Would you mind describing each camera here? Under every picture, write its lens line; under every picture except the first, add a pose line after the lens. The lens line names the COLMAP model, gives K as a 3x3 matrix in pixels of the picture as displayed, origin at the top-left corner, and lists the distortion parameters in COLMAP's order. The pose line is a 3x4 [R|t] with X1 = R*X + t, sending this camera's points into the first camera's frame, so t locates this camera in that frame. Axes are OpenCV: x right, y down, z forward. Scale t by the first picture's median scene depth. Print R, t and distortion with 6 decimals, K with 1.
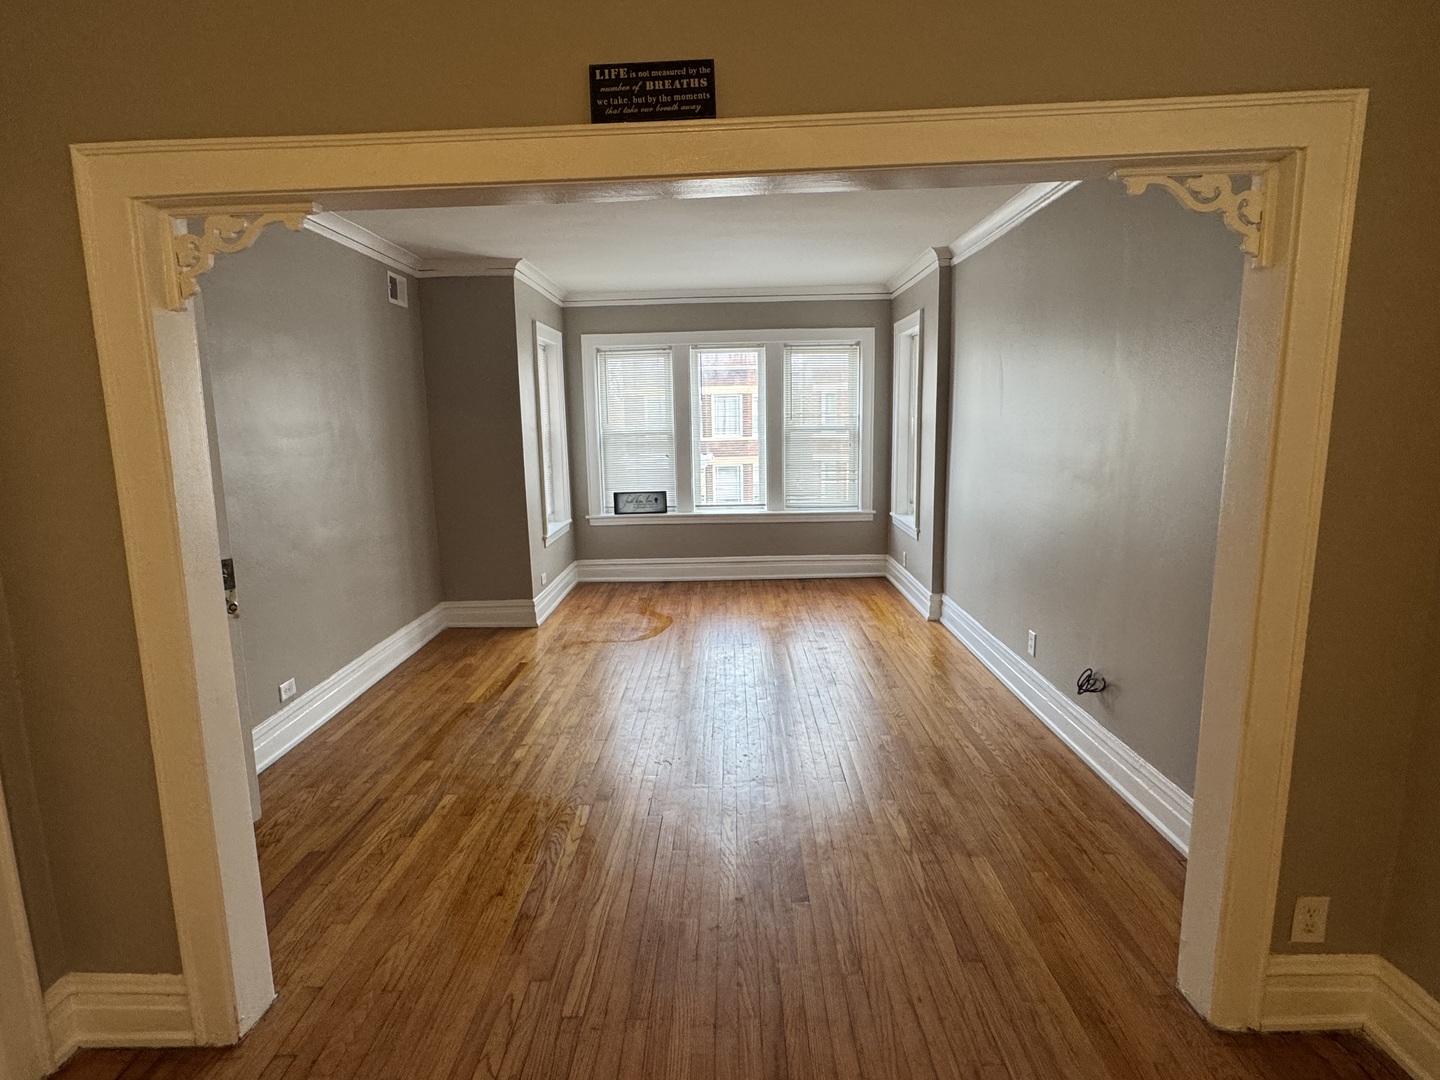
lens RADIAL K [[756.4, 0, 715.7], [0, 756.4, 533.2], [0, 0, 1]] dist [-0.018301, -0.000773]
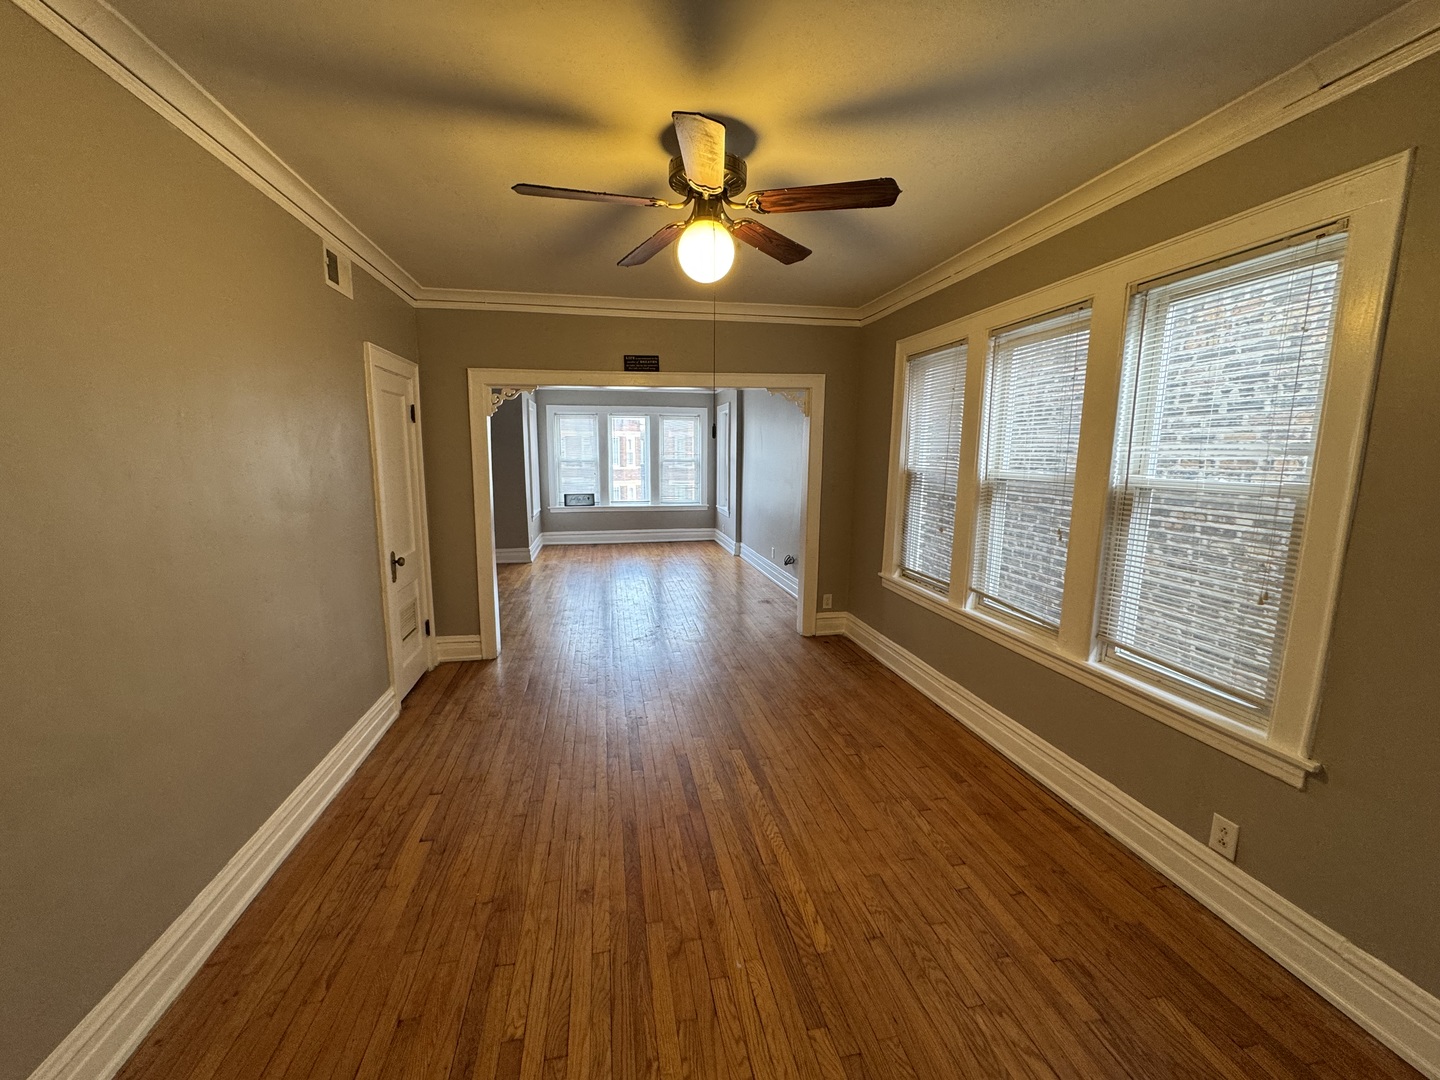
lens RADIAL K [[573.5, 0, 712.4], [0, 573.5, 541.5], [0, 0, 1]] dist [-0.003528, -0.000474]
pose [[0.978708, -0.008612, 0.205076, -0.074341], [0.008625, 0.999962, 0.000828, 0.062797], [-0.205076, 0.000958, 0.978746, -0.409337]]
